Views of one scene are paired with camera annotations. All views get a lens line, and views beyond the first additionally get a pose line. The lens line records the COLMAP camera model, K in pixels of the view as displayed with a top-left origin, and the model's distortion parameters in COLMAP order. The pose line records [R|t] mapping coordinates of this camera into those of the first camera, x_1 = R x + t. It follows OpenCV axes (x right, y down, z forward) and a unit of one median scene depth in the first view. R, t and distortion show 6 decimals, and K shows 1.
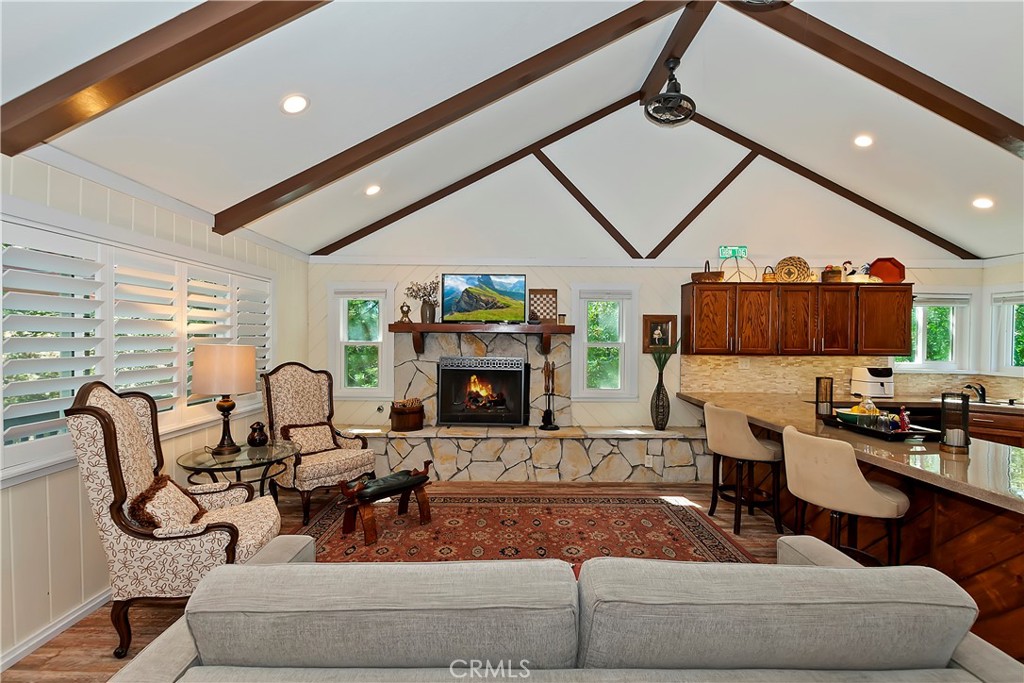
lens RADIAL K [[442.7, 0, 513.2], [0, 442.7, 344.6], [0, 0, 1]] dist [0.015881, -0.004834]
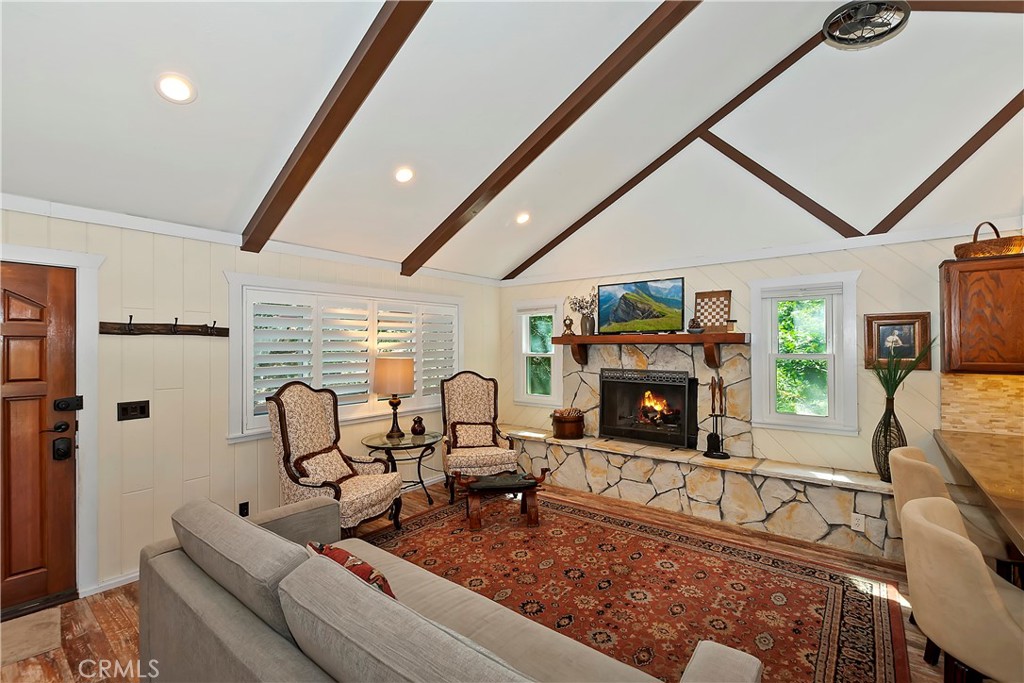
lens RADIAL K [[442.7, 0, 513.2], [0, 442.7, 344.6], [0, 0, 1]] dist [0.015881, -0.004834]
pose [[0.785700, -0.014577, -0.618436, 0.310361], [0.003264, 0.999806, -0.019420, -0.007703], [0.618599, 0.013240, 0.785595, 0.097738]]
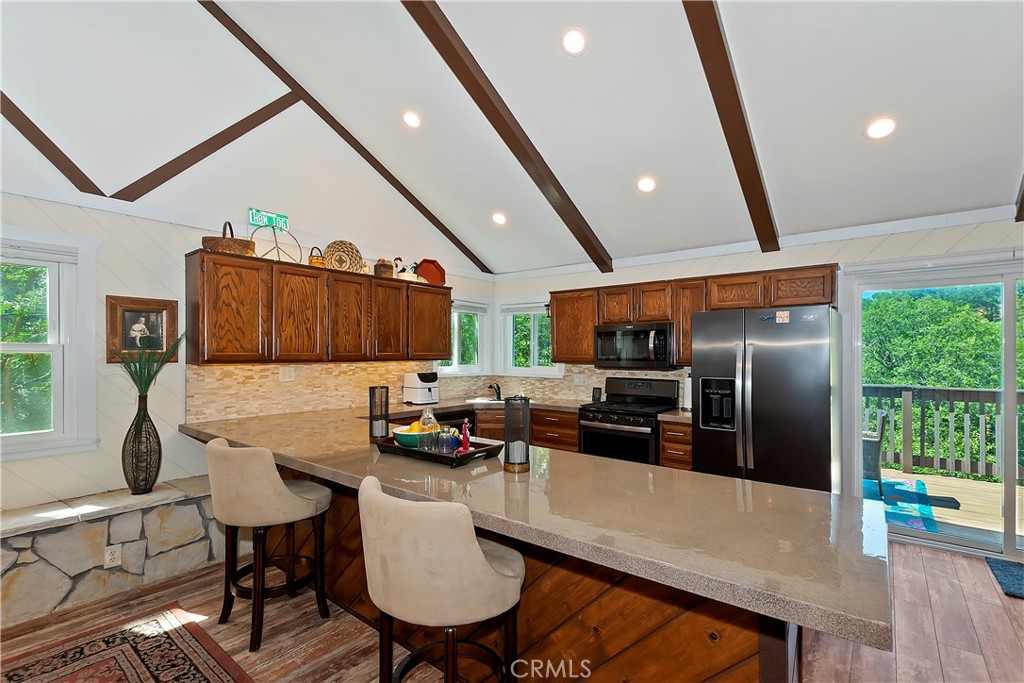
lens RADIAL K [[454.2, 0, 515.3], [0, 454.2, 355.1], [0, 0, 1]] dist [-0.000027, -0.005756]
pose [[0.618326, -0.007341, 0.785888, 0.170650], [0.012161, 0.999926, -0.000228, 0.016606], [-0.785828, 0.009699, 0.618369, 0.246255]]
